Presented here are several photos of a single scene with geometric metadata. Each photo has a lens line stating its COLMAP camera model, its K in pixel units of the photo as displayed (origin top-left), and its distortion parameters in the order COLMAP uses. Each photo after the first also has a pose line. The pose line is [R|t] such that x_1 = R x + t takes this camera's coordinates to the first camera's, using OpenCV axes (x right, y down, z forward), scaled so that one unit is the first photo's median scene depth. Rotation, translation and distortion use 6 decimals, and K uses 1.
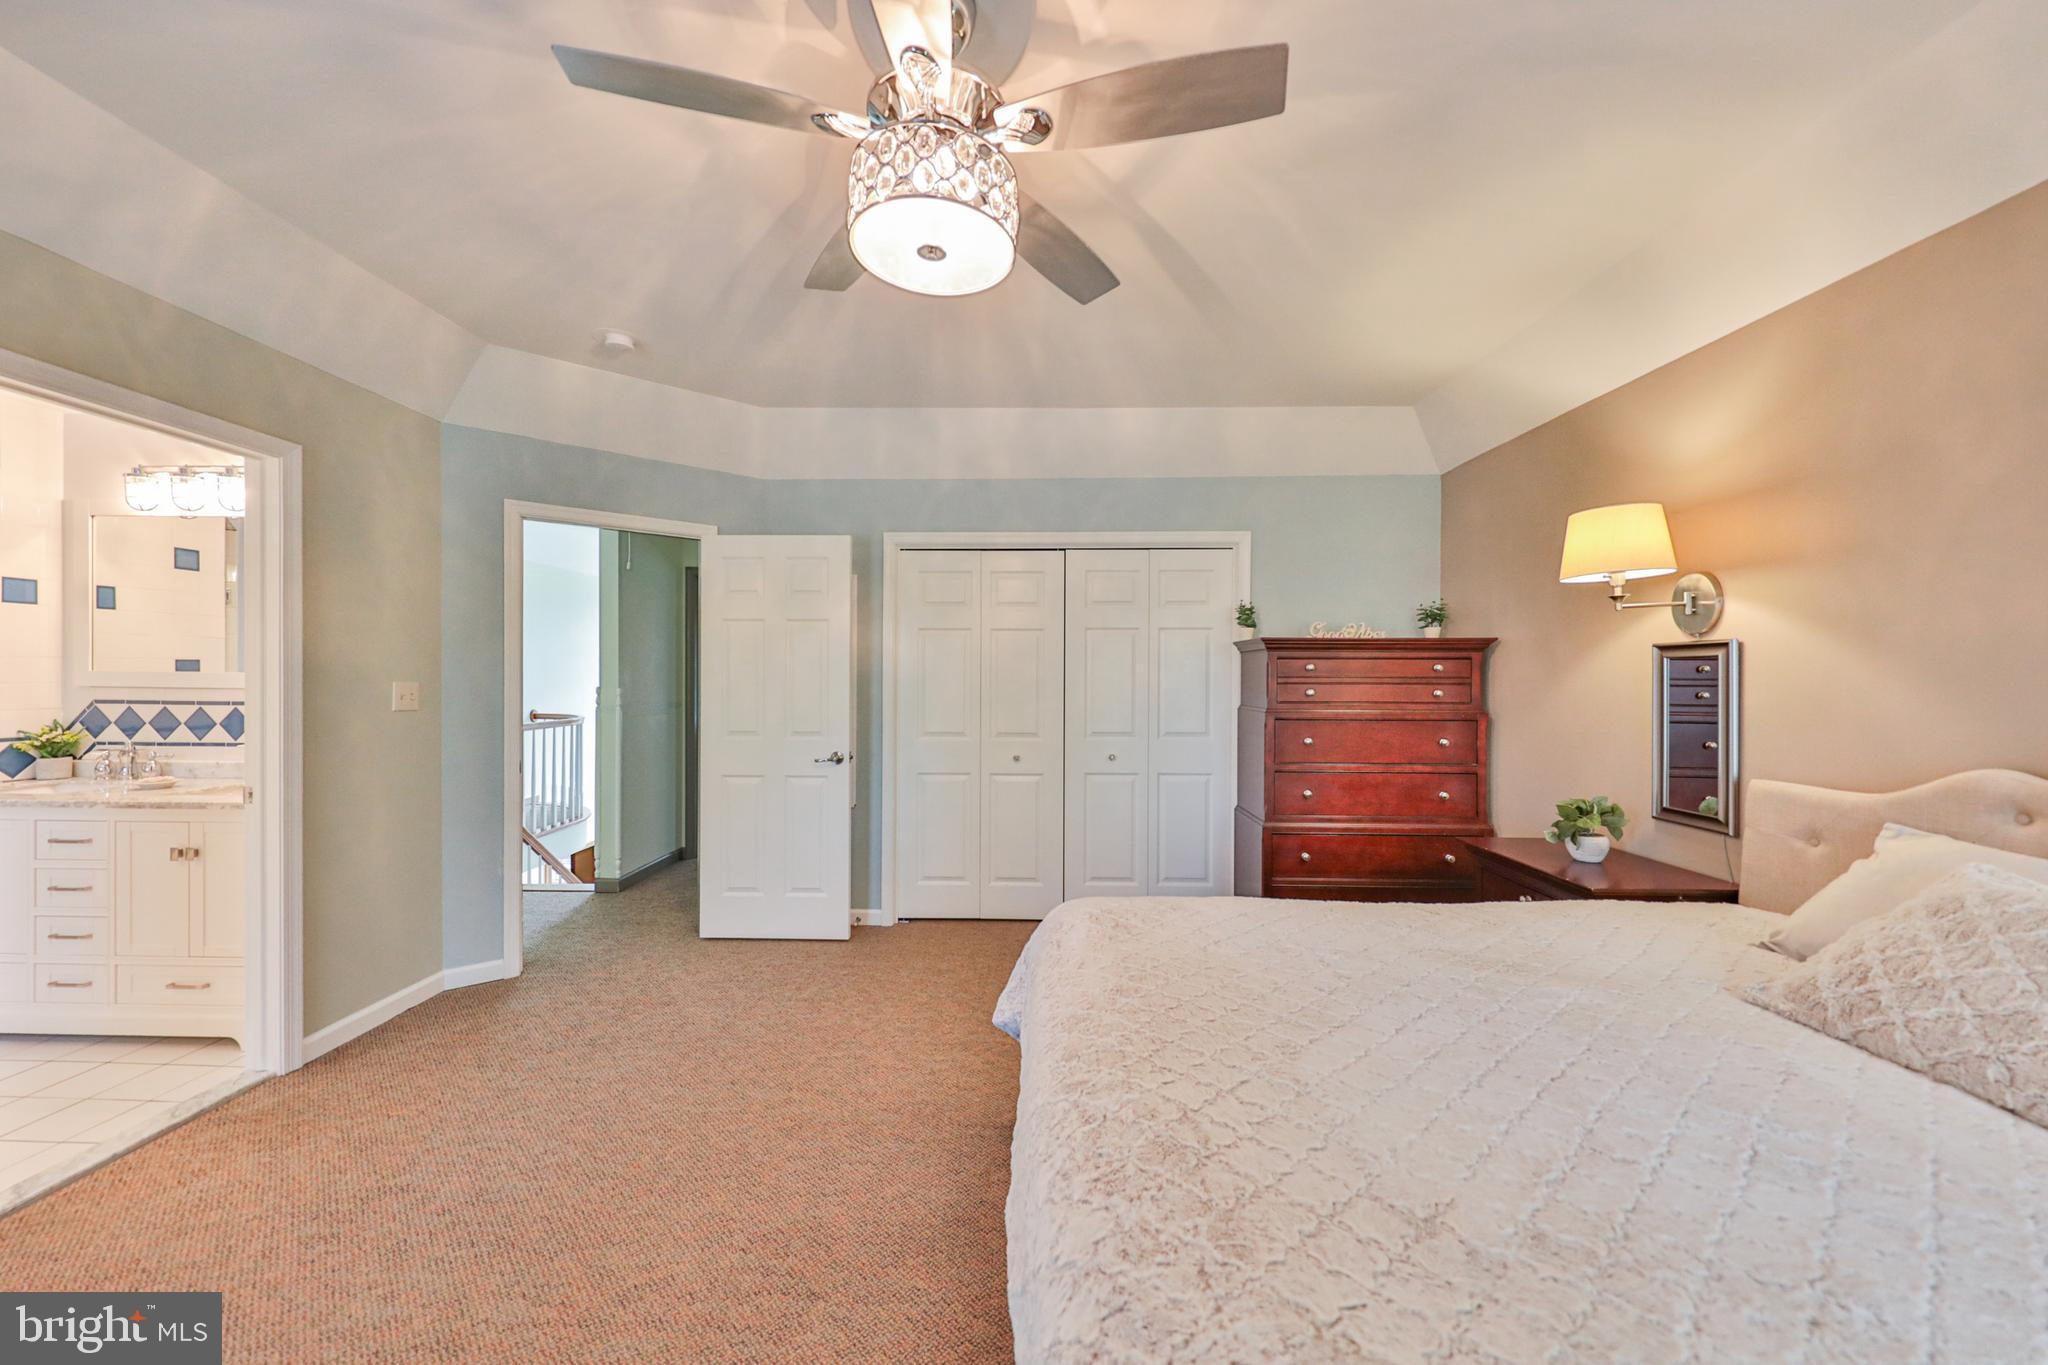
lens RADIAL K [[694.8, 0, 1041.1], [0, 694.8, 682.6], [0, 0, 1]] dist [0.009791, -0.003978]
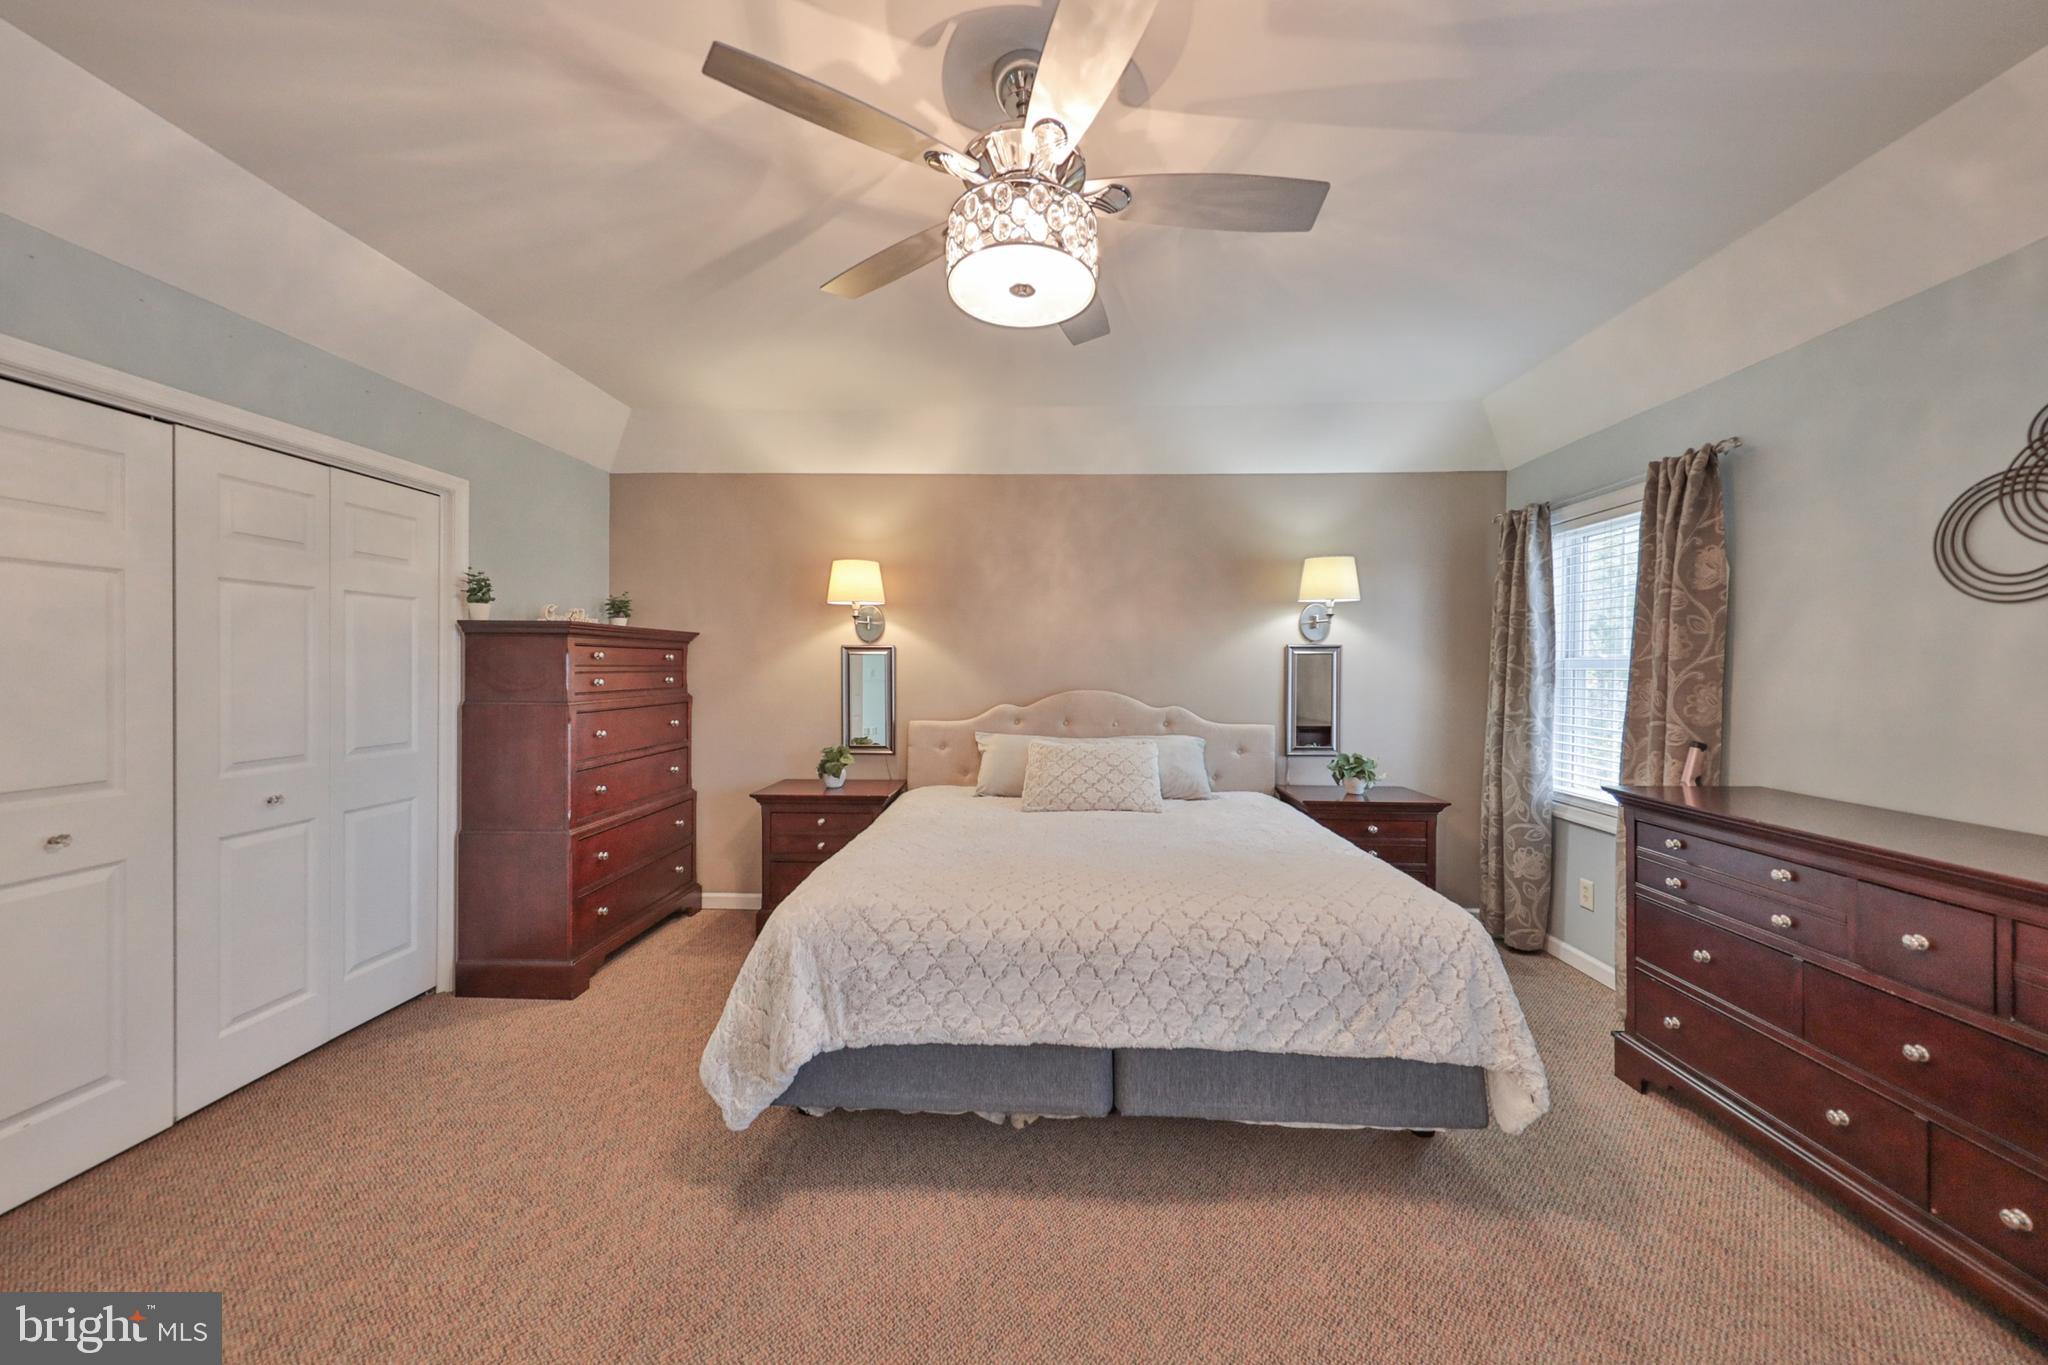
lens RADIAL K [[694.8, 0, 1009.5], [0, 694.8, 671.9], [0, 0, 1]] dist [0.009791, -0.003978]
pose [[0.074777, -0.010845, 0.997141, -0.509776], [0.003213, 0.999938, 0.010635, -0.007447], [-0.997195, 0.002408, 0.074807, 0.372151]]
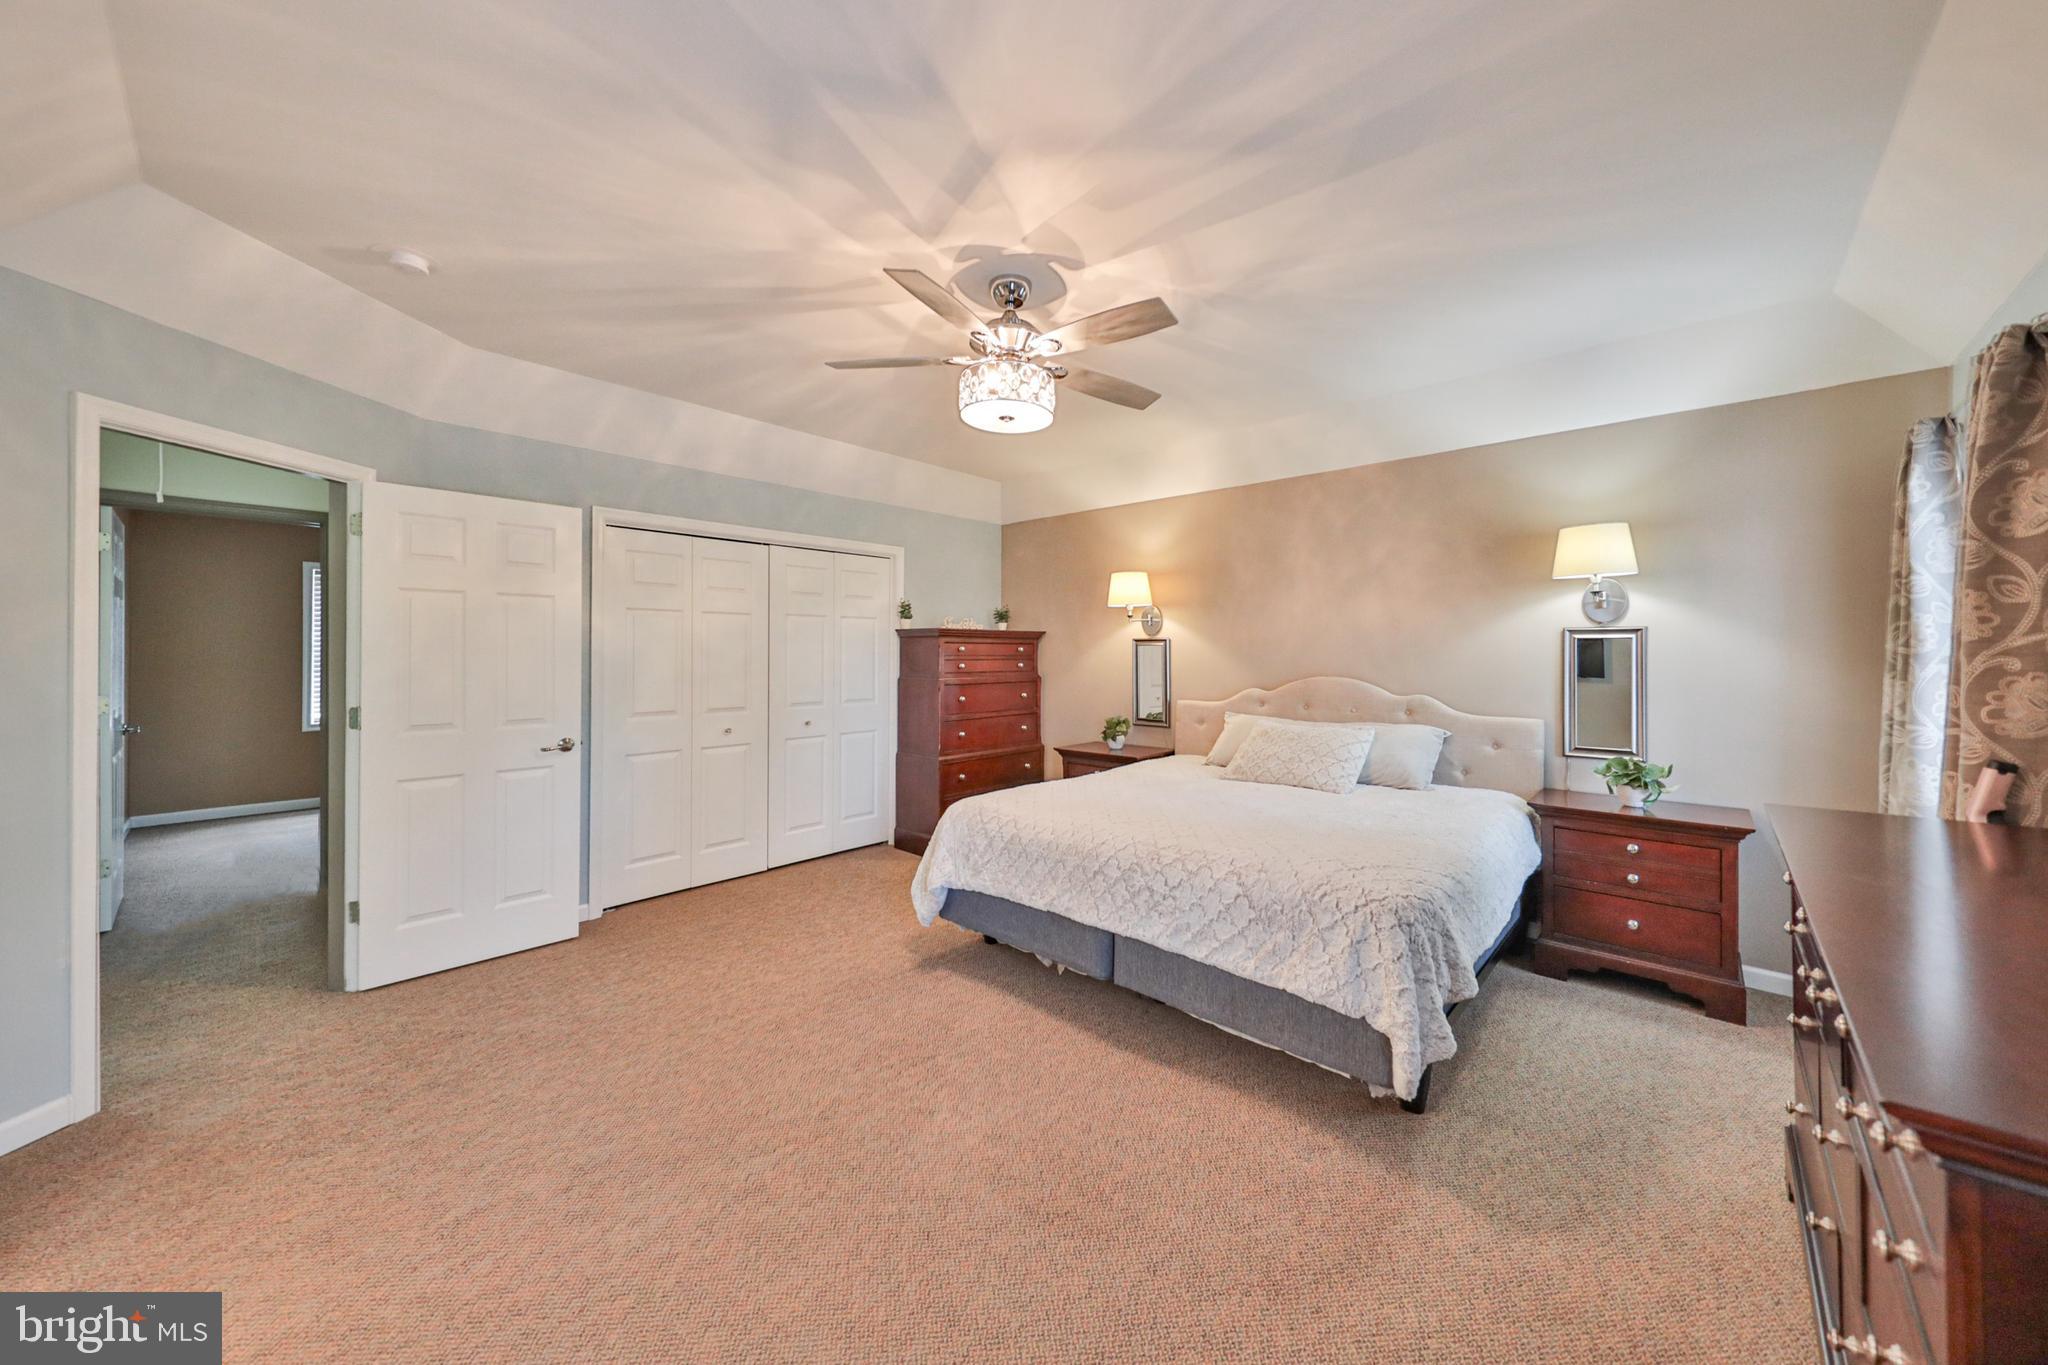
lens RADIAL K [[669.1, 0, 1050.6], [0, 669.1, 653.0], [0, 0, 1]] dist [0.003468, -0.000226]
pose [[0.668861, -0.002271, 0.743384, -0.538713], [0.008512, 0.999953, -0.004604, -0.004850], [-0.743339, 0.009407, 0.668849, -0.088846]]
